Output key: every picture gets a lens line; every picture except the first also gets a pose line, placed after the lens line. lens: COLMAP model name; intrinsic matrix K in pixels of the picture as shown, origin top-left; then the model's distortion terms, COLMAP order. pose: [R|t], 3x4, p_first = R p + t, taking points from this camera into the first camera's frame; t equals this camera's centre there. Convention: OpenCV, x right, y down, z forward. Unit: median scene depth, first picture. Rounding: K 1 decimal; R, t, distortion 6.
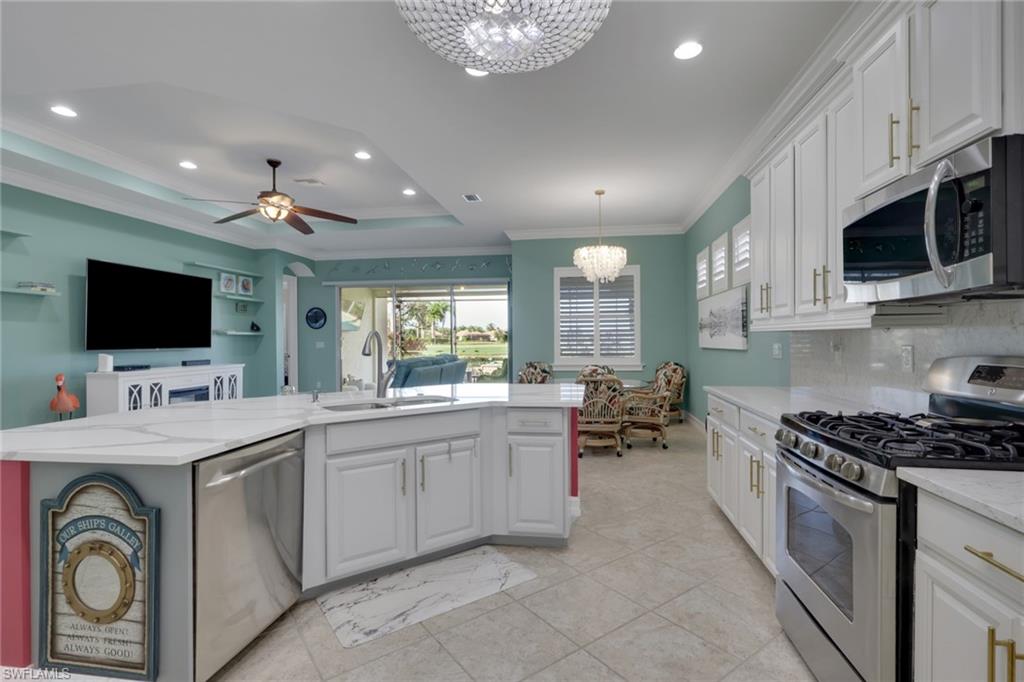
lens RADIAL K [[480.3, 0, 513.4], [0, 480.3, 338.9], [0, 0, 1]] dist [0.002117, -0.000926]
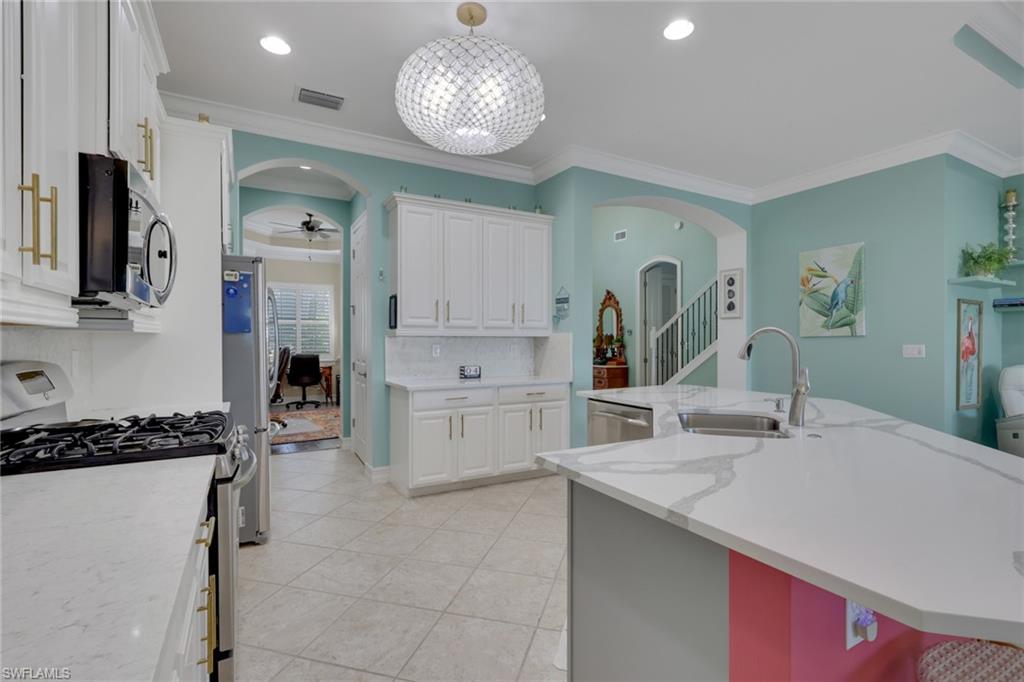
lens RADIAL K [[480.3, 0, 514.0], [0, 480.3, 333.1], [0, 0, 1]] dist [0.002117, -0.000926]
pose [[-0.783191, -0.003554, -0.621771, 0.206921], [0.006413, 0.999884, -0.013793, -0.001182], [0.621748, -0.014790, -0.783077, 0.576207]]
